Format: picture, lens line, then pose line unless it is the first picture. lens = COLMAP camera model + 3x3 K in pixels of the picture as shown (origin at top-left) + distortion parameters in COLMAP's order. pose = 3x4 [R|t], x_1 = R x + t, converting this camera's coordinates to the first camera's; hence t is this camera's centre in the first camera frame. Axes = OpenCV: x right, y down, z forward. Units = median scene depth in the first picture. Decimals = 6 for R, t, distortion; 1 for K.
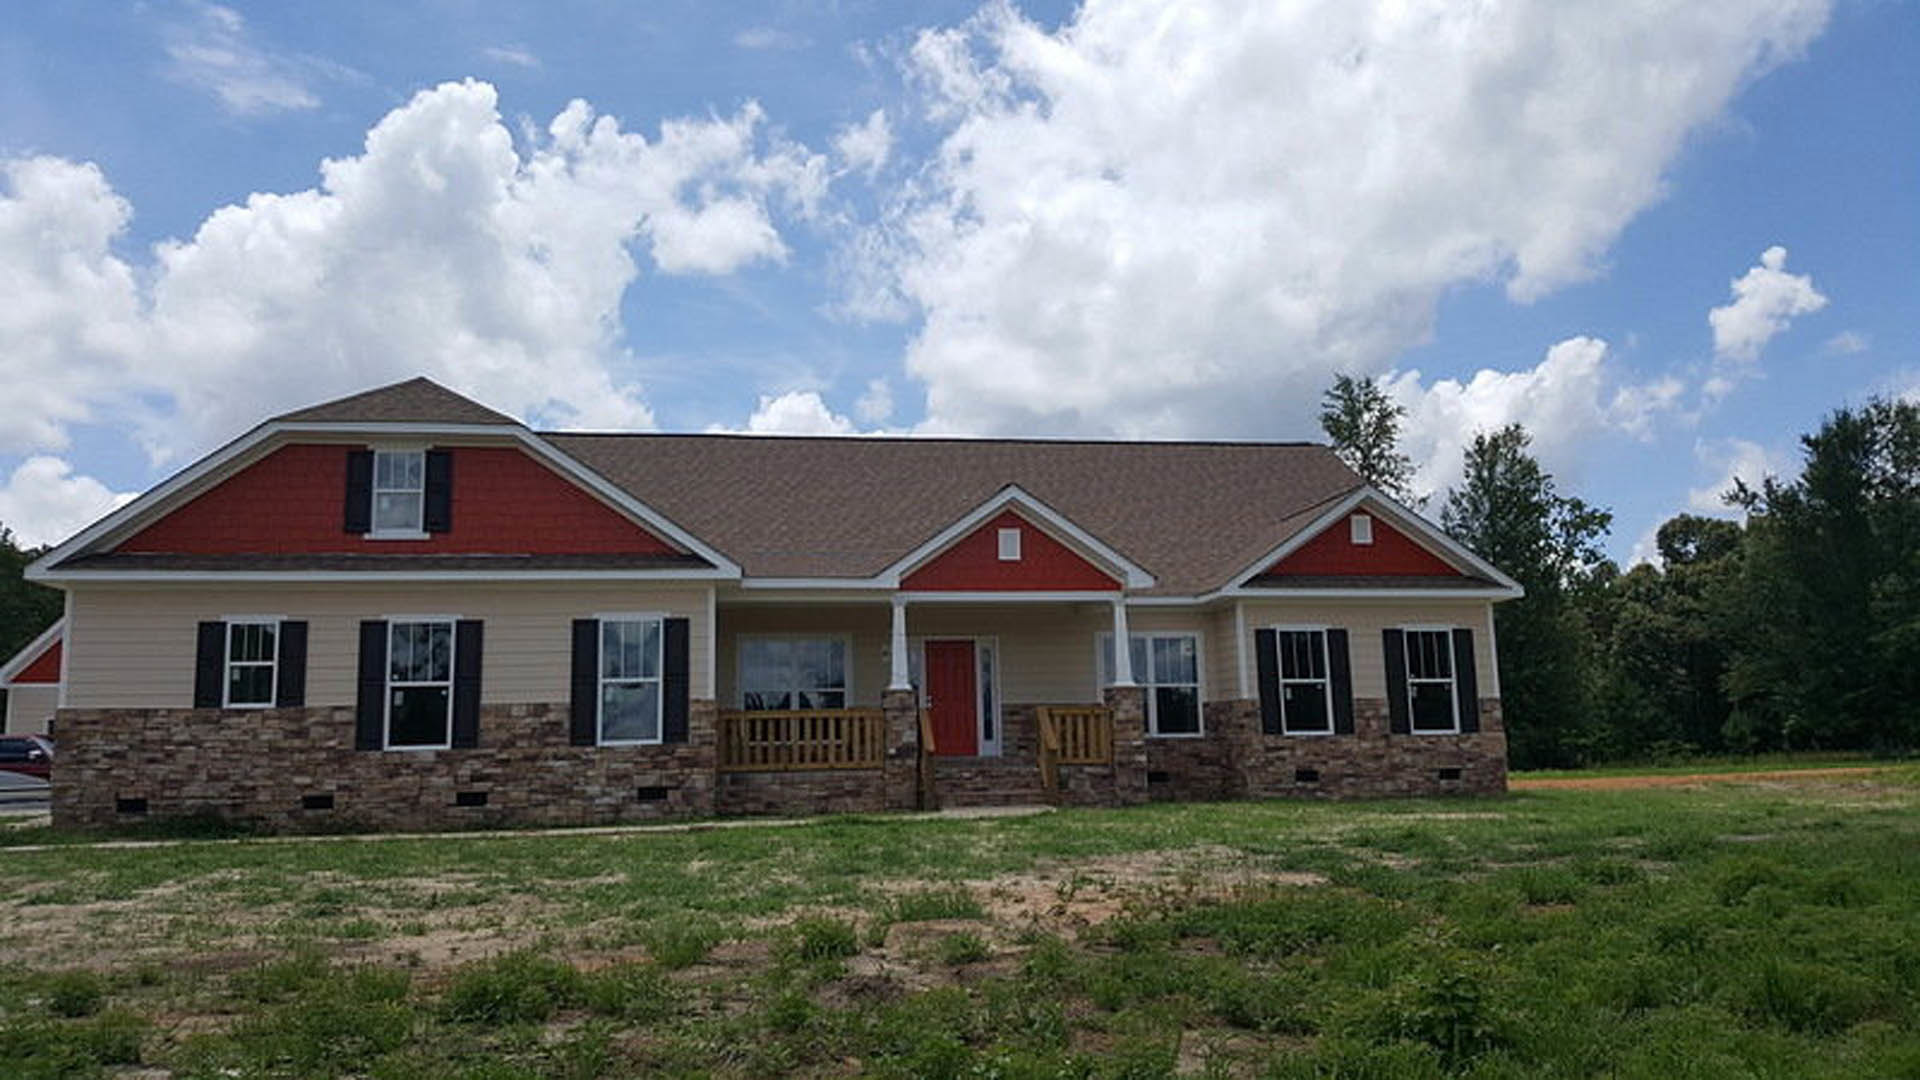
lens RADIAL K [[1339.5, 0, 941.4], [0, 1339.5, 547.2], [0, 0, 1]] dist [0.158544, -0.318468]
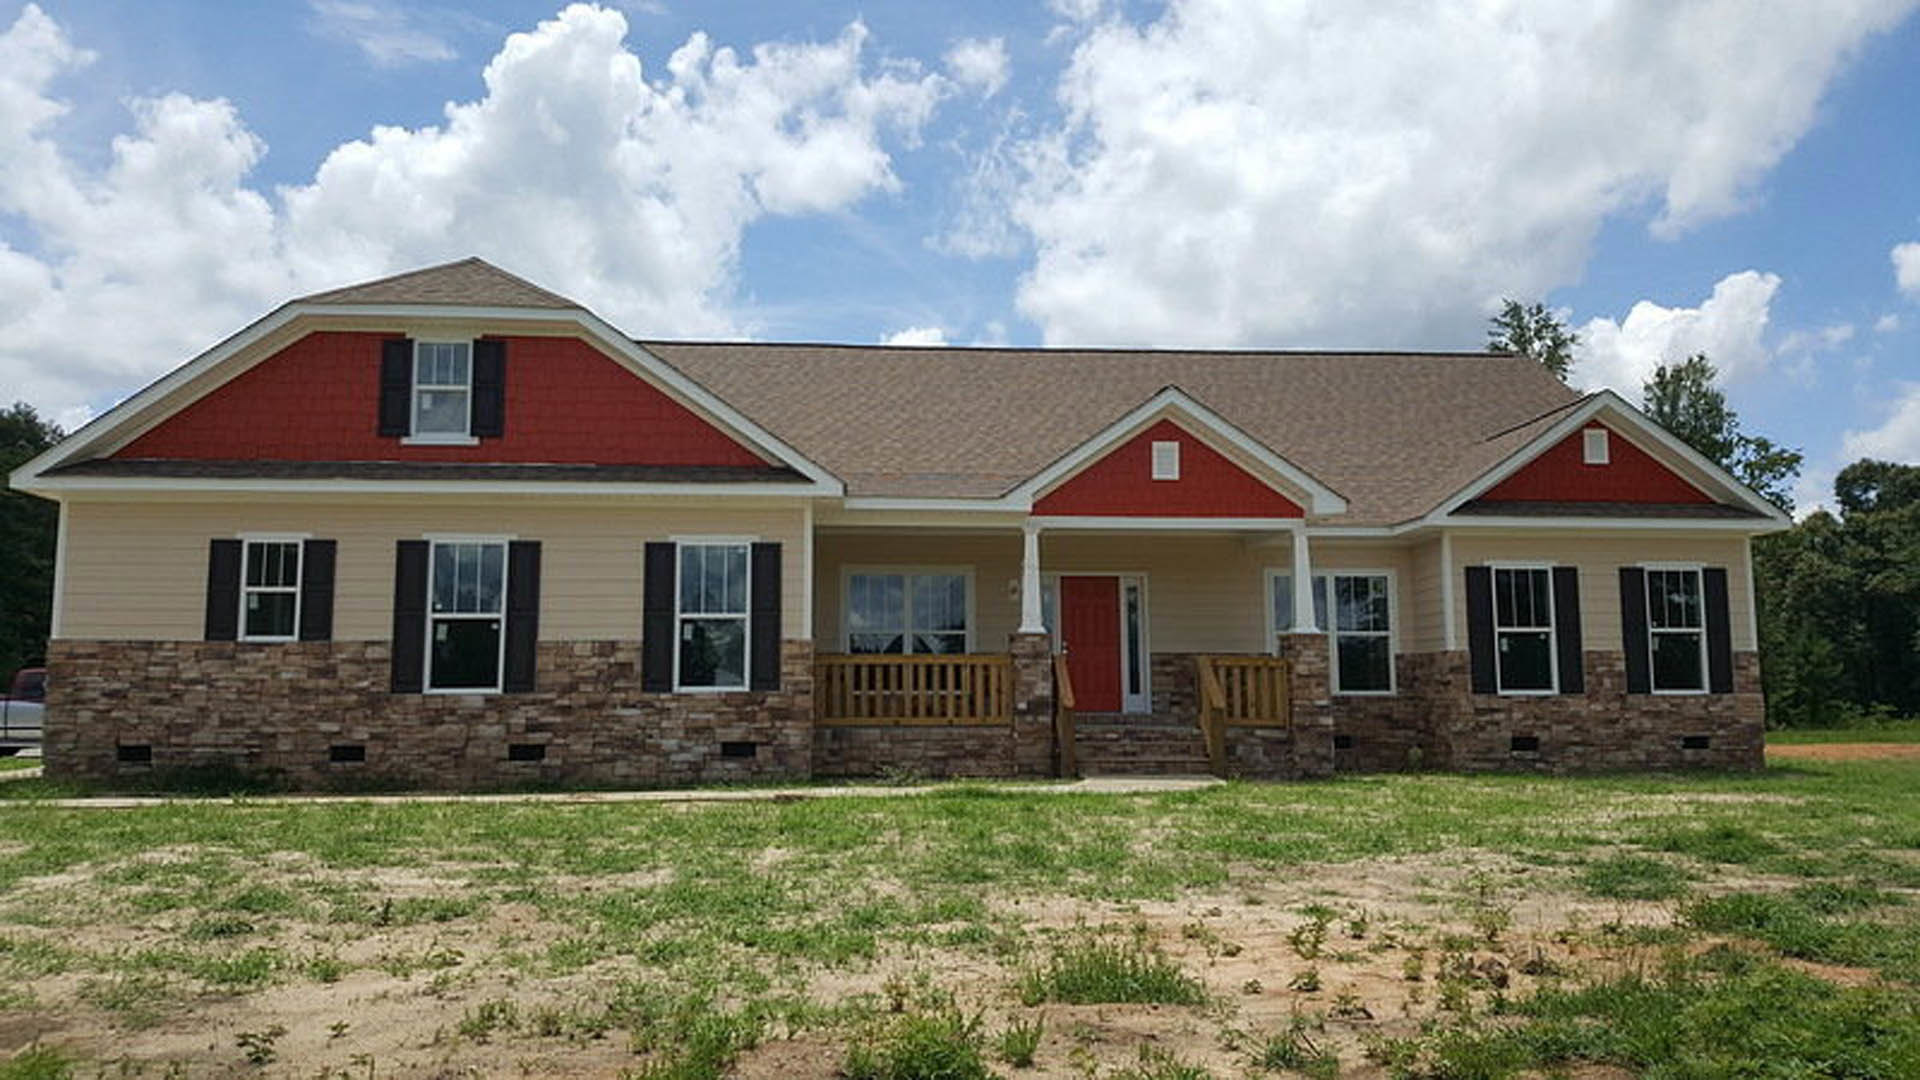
lens RADIAL K [[1339.5, 0, 941.4], [0, 1339.5, 547.2], [0, 0, 1]] dist [0.158544, -0.318468]
pose [[0.995856, 0.008558, -0.090544, -0.011726], [-0.004944, 0.999185, 0.040069, 0.019718], [0.090813, -0.039455, 0.995086, 0.165229]]
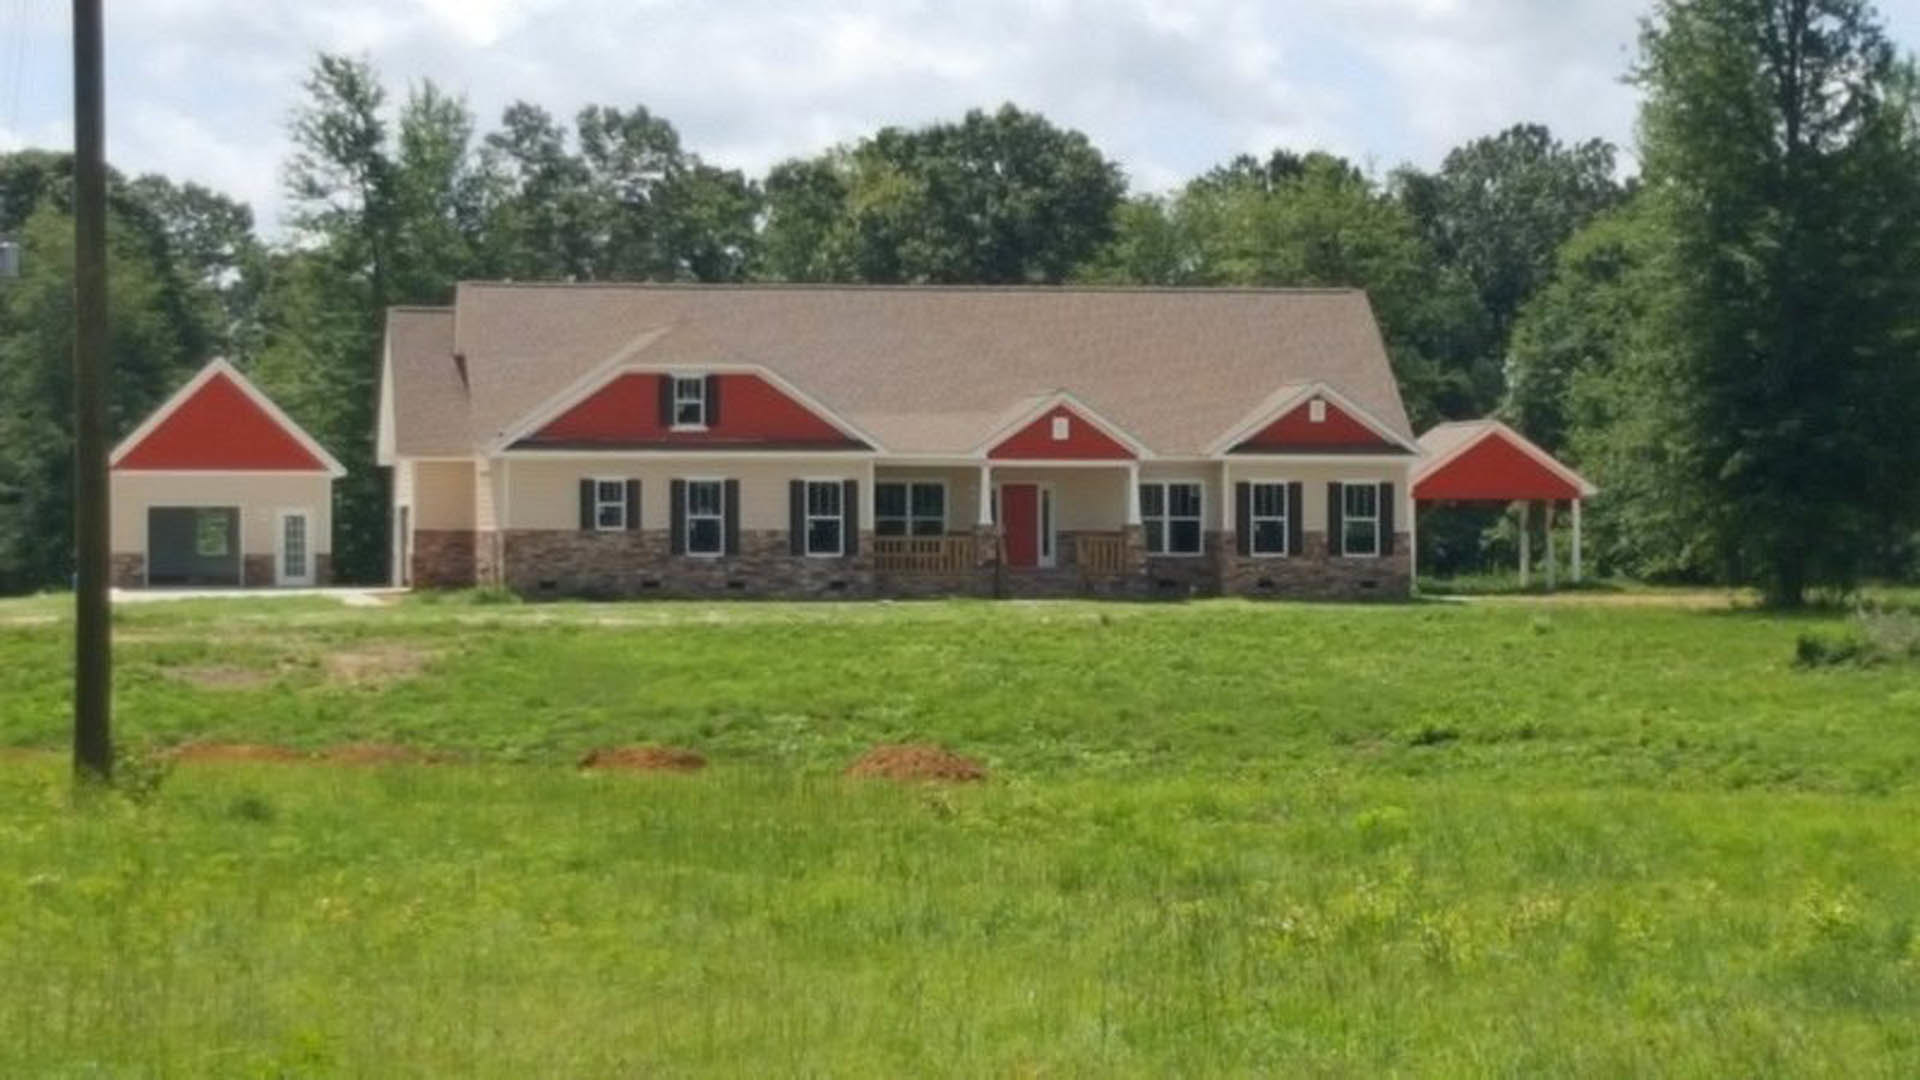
lens RADIAL K [[1690.8, 0, 932.1], [0, 1690.8, 539.8], [0, 0, 1]] dist [0.319012, -1.163906]
pose [[0.998760, 0.022883, -0.044217, -0.005792], [-0.016077, 0.988770, 0.148576, -0.165826], [0.047120, -0.147681, 0.987912, -0.937773]]
